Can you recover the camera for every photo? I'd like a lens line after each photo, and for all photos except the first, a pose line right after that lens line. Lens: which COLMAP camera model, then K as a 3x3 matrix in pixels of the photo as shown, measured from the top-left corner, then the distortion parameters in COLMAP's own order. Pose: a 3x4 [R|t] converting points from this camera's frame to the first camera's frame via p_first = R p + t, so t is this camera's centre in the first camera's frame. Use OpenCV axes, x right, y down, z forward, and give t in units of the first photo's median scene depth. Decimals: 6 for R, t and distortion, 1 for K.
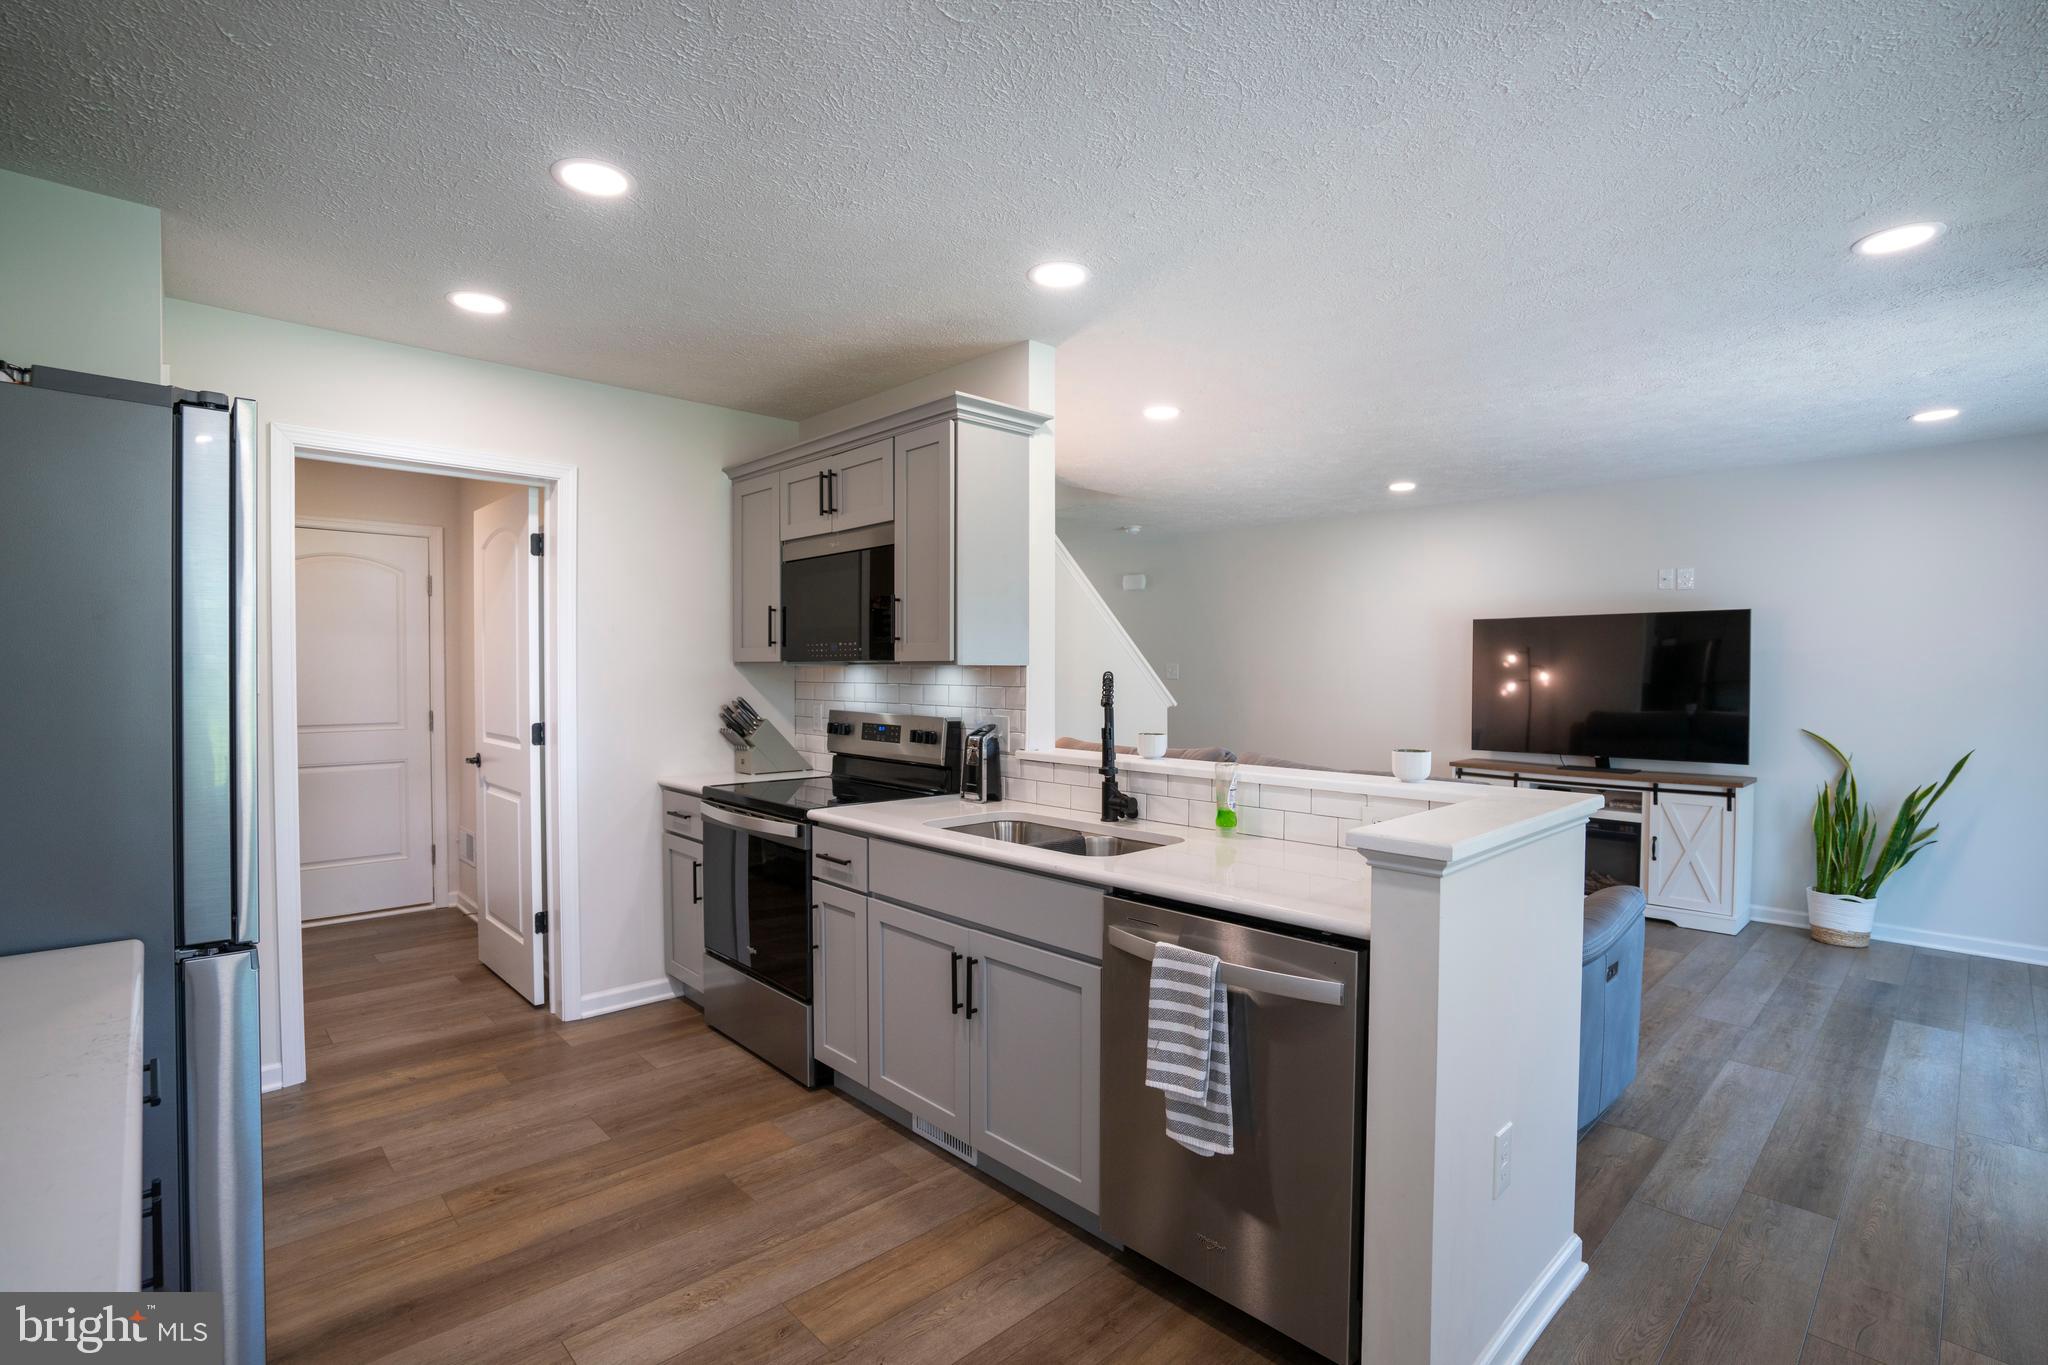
lens RADIAL K [[949.4, 0, 1013.4], [0, 949.4, 684.9], [0, 0, 1]] dist [-0.055313, 0.019492]
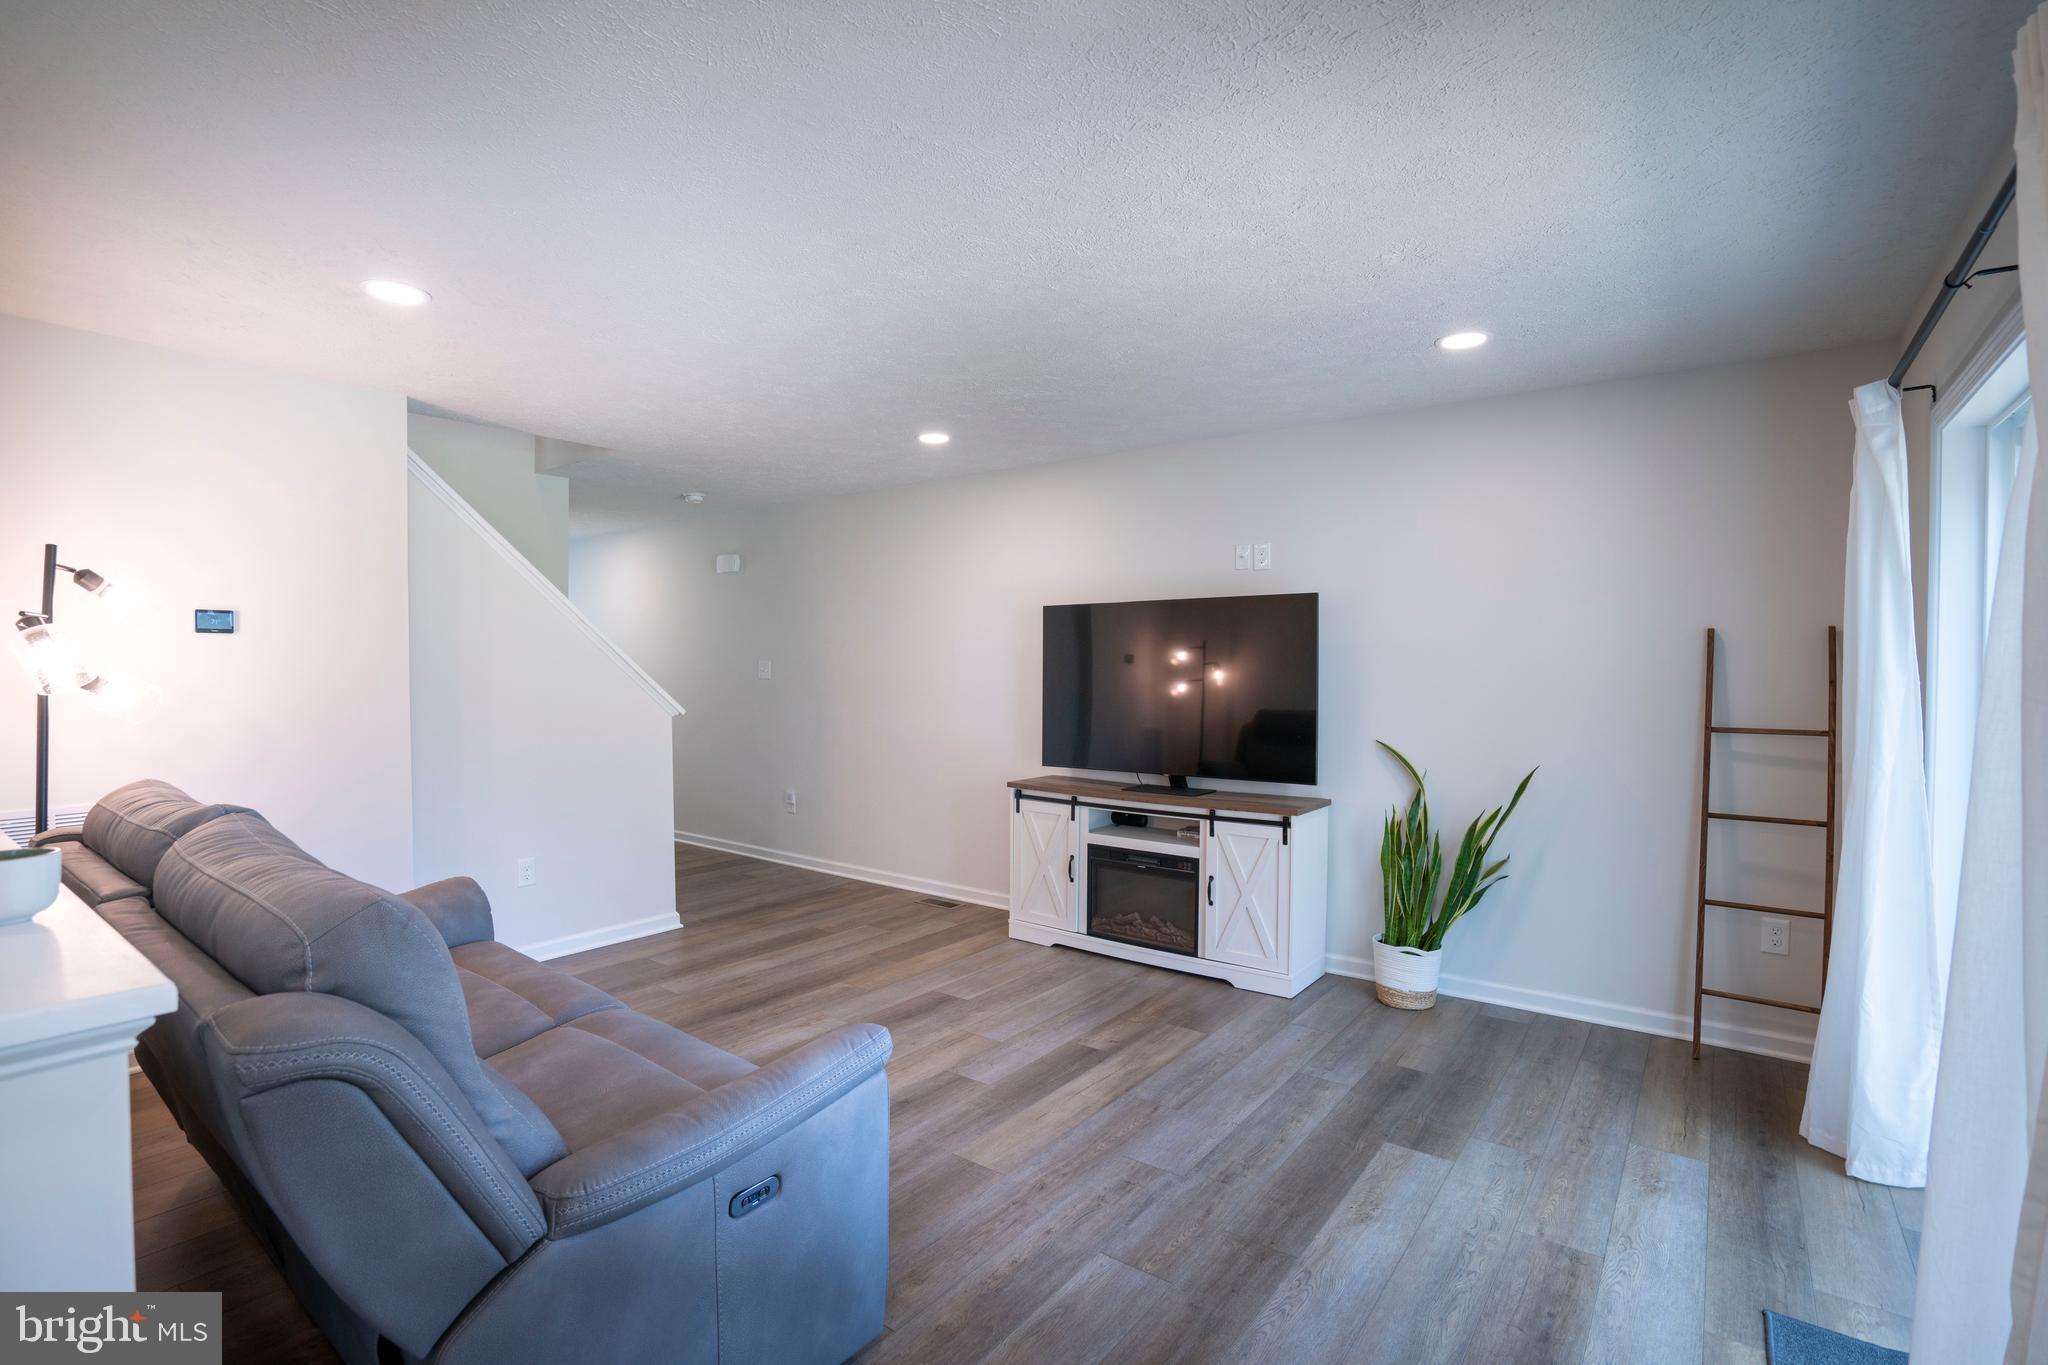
lens RADIAL K [[949.4, 0, 1021.0], [0, 949.4, 686.5], [0, 0, 1]] dist [-0.055313, 0.019492]
pose [[0.985742, -0.005471, 0.168174, 0.511461], [0.004642, 0.999975, 0.005320, -0.007211], [-0.168199, -0.004464, 0.985743, 0.287348]]
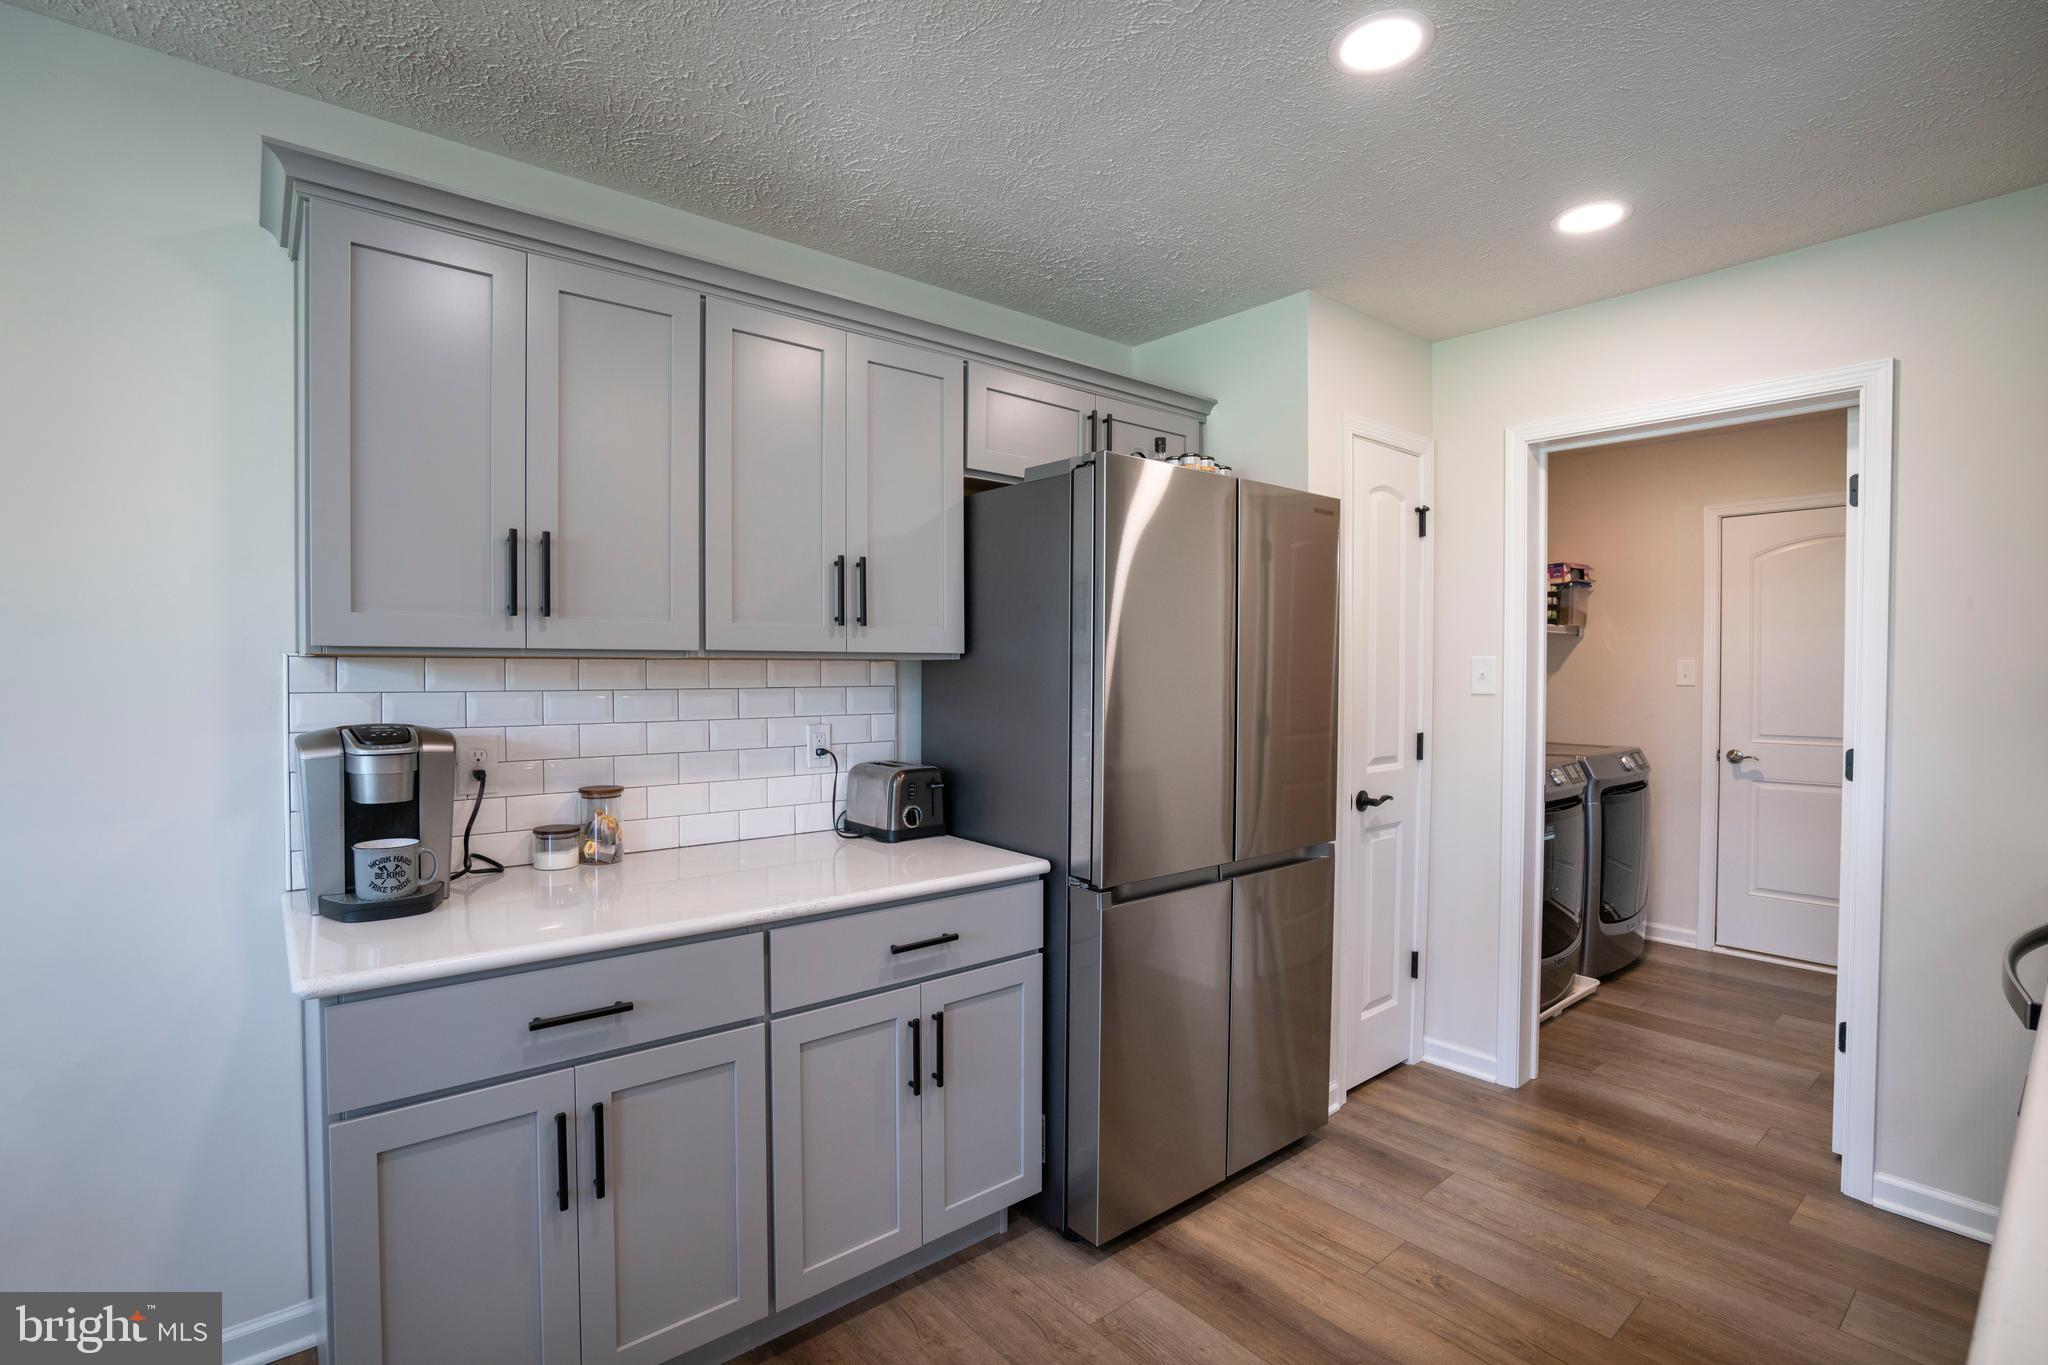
lens RADIAL K [[949.4, 0, 1024.4], [0, 949.4, 685.4], [0, 0, 1]] dist [-0.055313, 0.019492]
pose [[-0.060841, 0.015261, -0.998031, 0.195141], [-0.019976, 0.999664, 0.016504, -0.004695], [0.997948, 0.020941, -0.060516, 0.415279]]
